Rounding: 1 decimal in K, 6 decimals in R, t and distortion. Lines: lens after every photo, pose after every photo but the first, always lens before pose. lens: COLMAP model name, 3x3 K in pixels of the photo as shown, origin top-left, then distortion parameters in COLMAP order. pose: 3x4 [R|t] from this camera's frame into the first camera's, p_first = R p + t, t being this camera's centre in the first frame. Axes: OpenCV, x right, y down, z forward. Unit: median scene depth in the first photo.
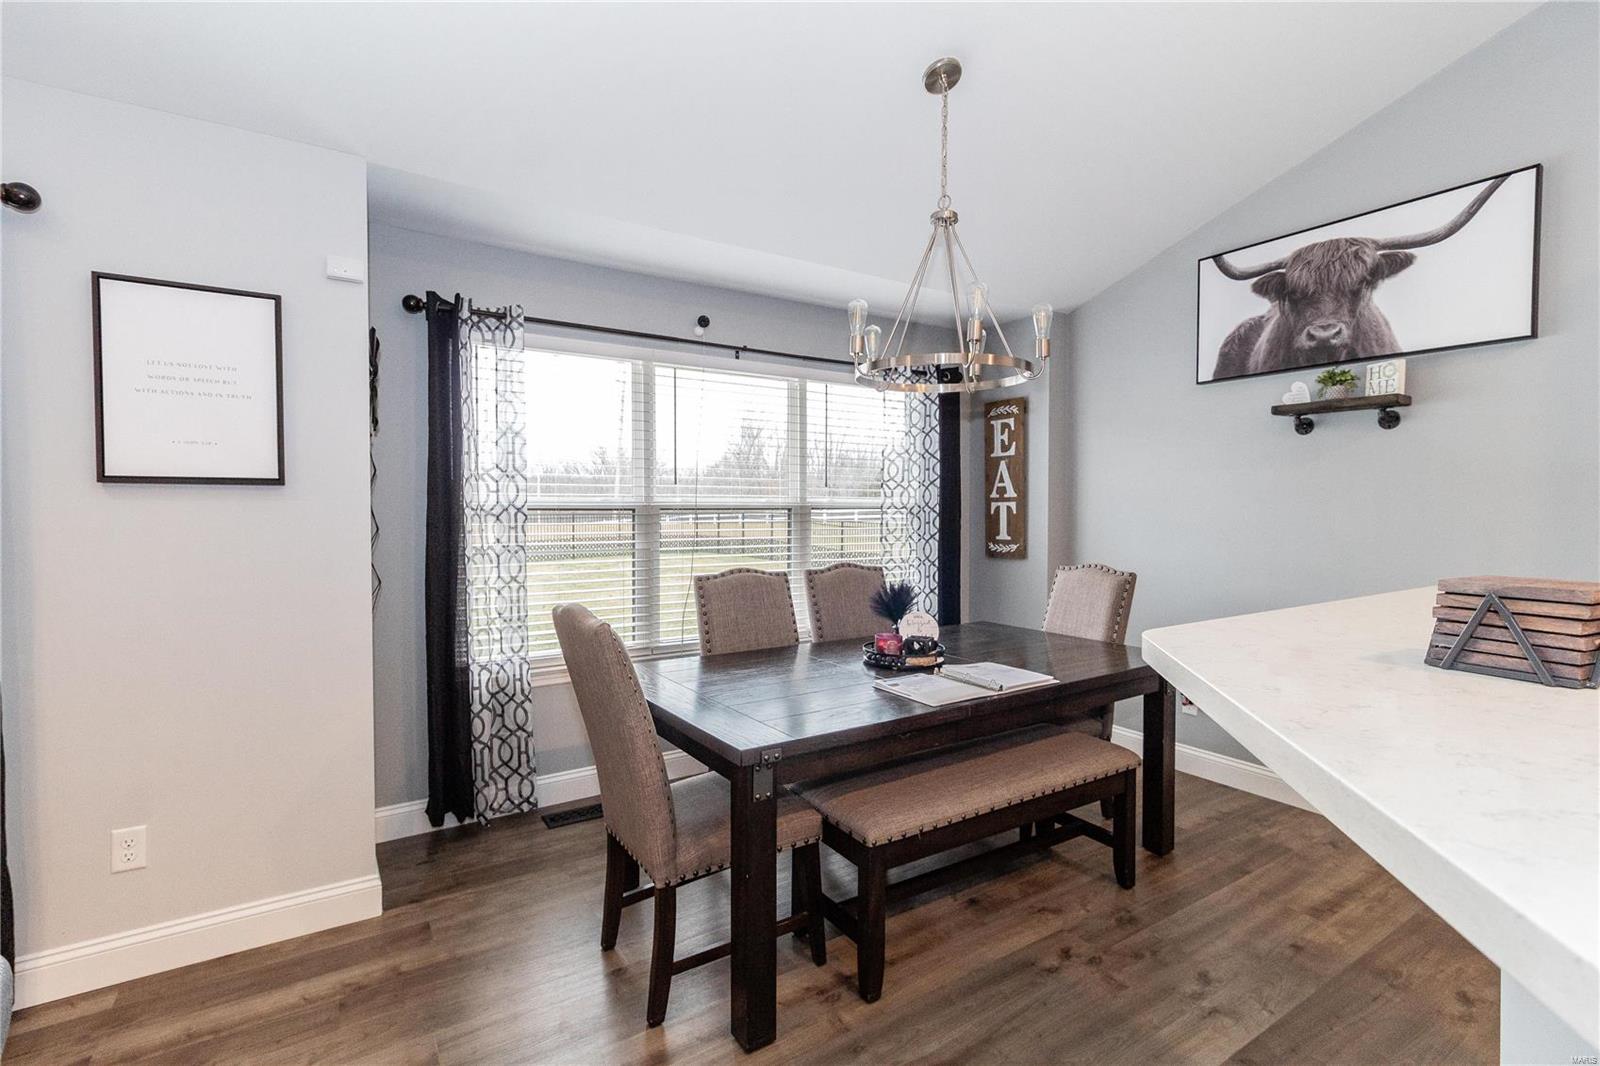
lens RADIAL K [[742.3, 0, 808.1], [0, 742.3, 526.0], [0, 0, 1]] dist [0.001524, 0.000038]
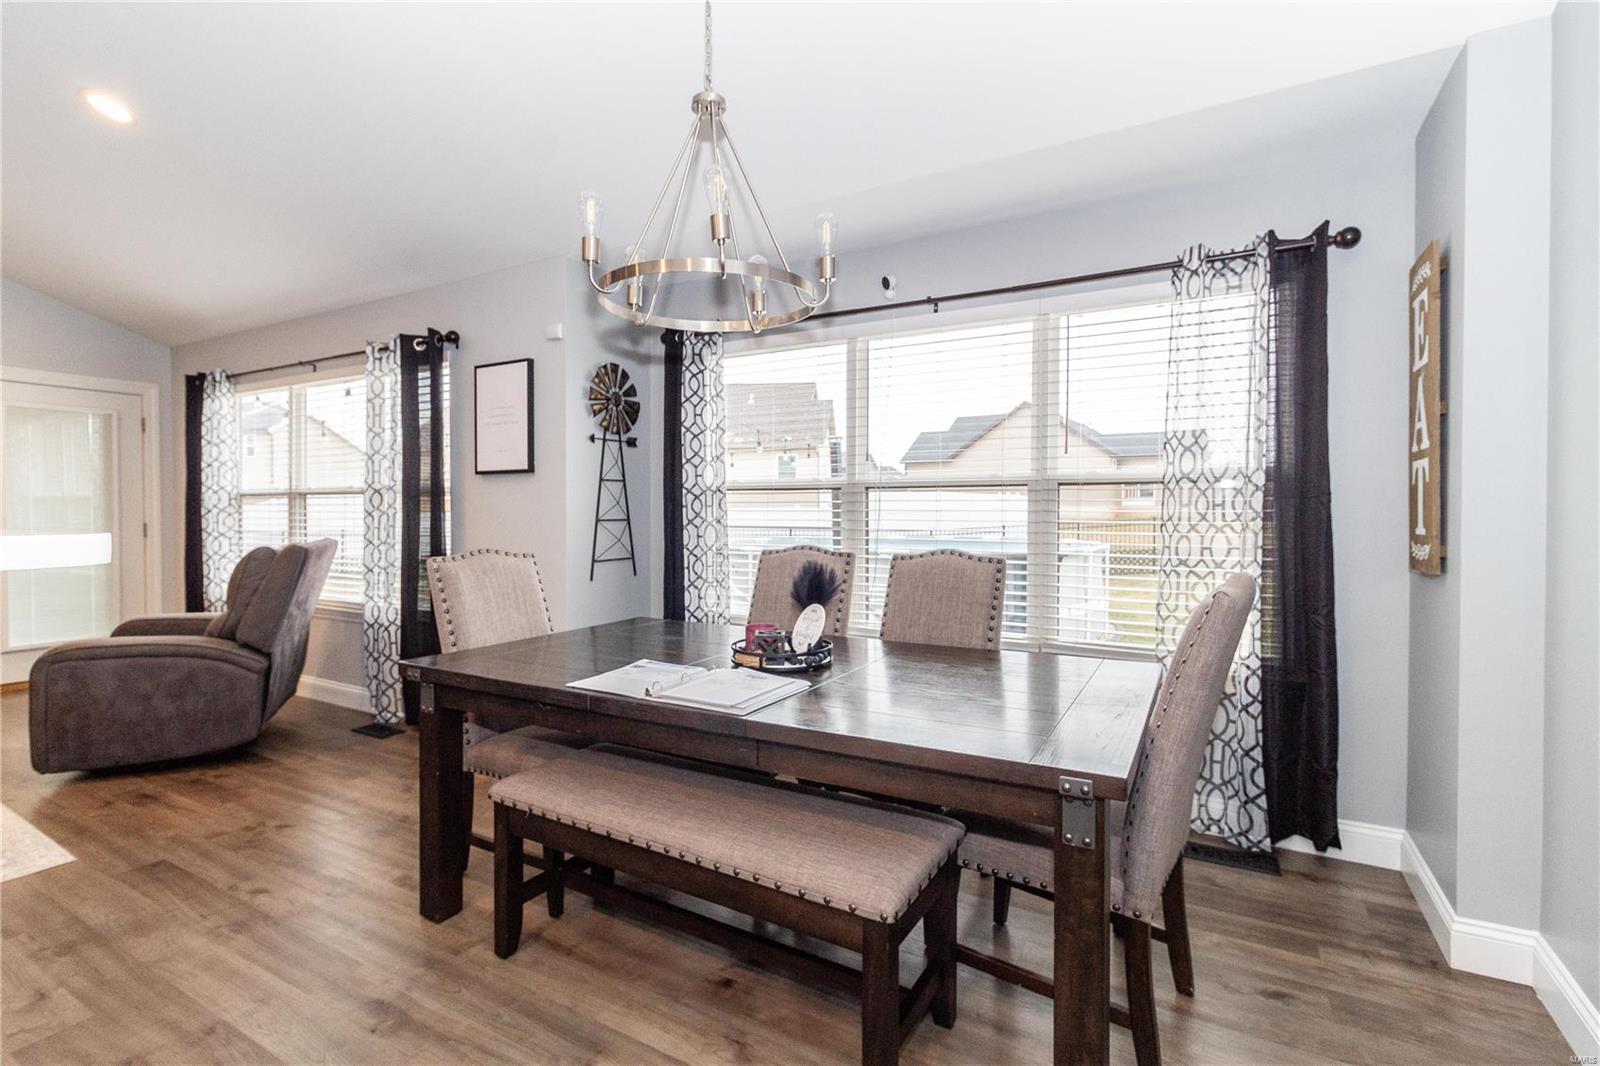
lens RADIAL K [[736.2, 0, 803.6], [0, 736.2, 513.7], [0, 0, 1]] dist [0.003310, 0.000375]
pose [[0.446949, 0.010979, -0.894492, 0.711258], [-0.018837, 0.999818, 0.002859, 0.013916], [0.894361, 0.015571, 0.447075, 0.551810]]
